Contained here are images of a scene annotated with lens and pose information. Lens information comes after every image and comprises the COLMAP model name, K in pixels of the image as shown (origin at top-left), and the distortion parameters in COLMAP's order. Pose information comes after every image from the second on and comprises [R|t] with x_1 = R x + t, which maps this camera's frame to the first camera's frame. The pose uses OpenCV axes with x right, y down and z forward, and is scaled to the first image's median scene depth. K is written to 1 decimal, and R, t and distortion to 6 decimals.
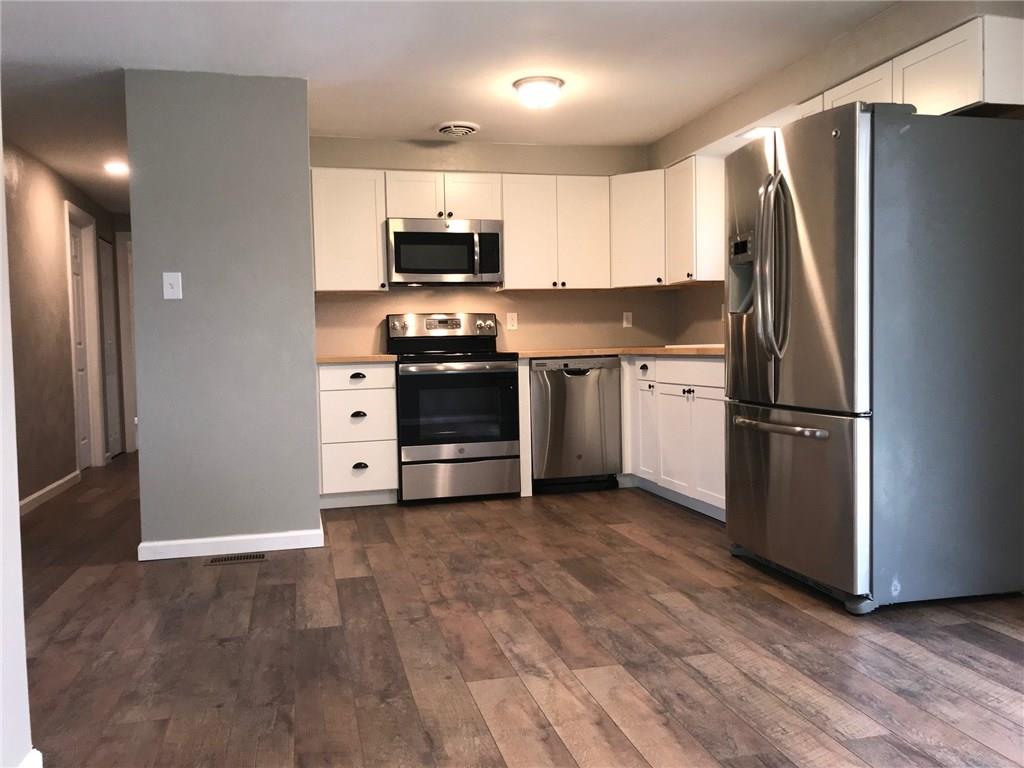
lens RADIAL K [[839.1, 0, 518.3], [0, 839.1, 385.3], [0, 0, 1]] dist [0.050399, -0.051934]
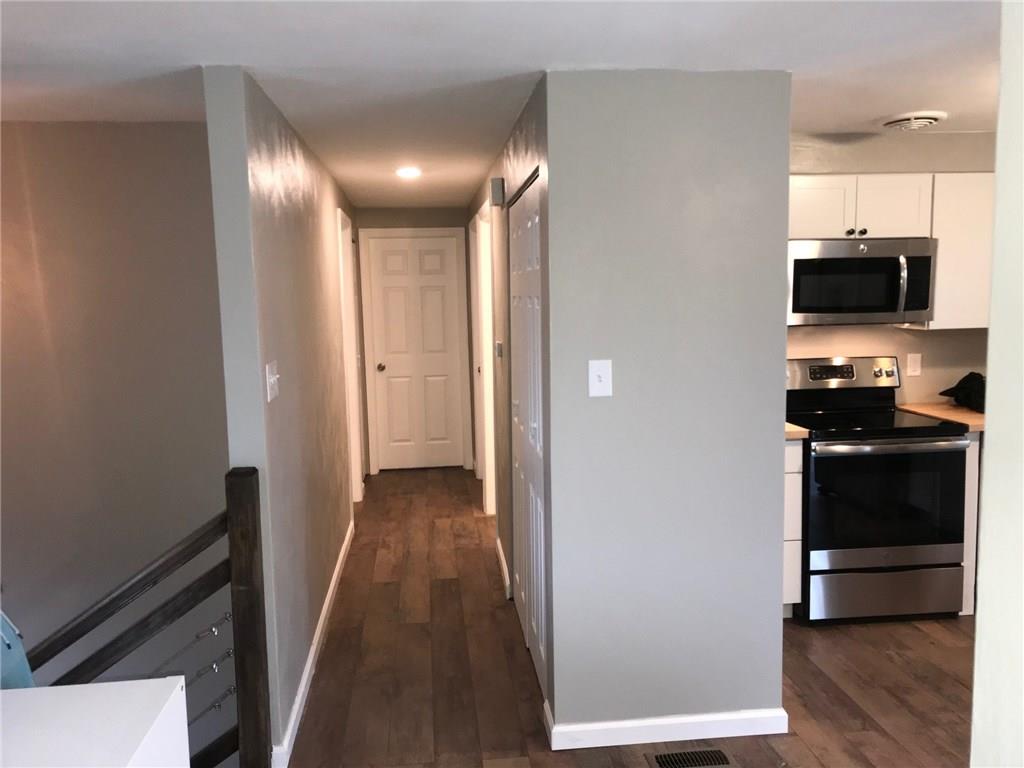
lens RADIAL K [[839.1, 0, 506.7], [0, 839.1, 379.4], [0, 0, 1]] dist [0.050399, -0.051934]
pose [[0.990405, 0.013159, -0.137568, -0.306367], [-0.004374, 0.997942, 0.063972, -0.127237], [0.138127, -0.062757, 0.988424, 0.224463]]
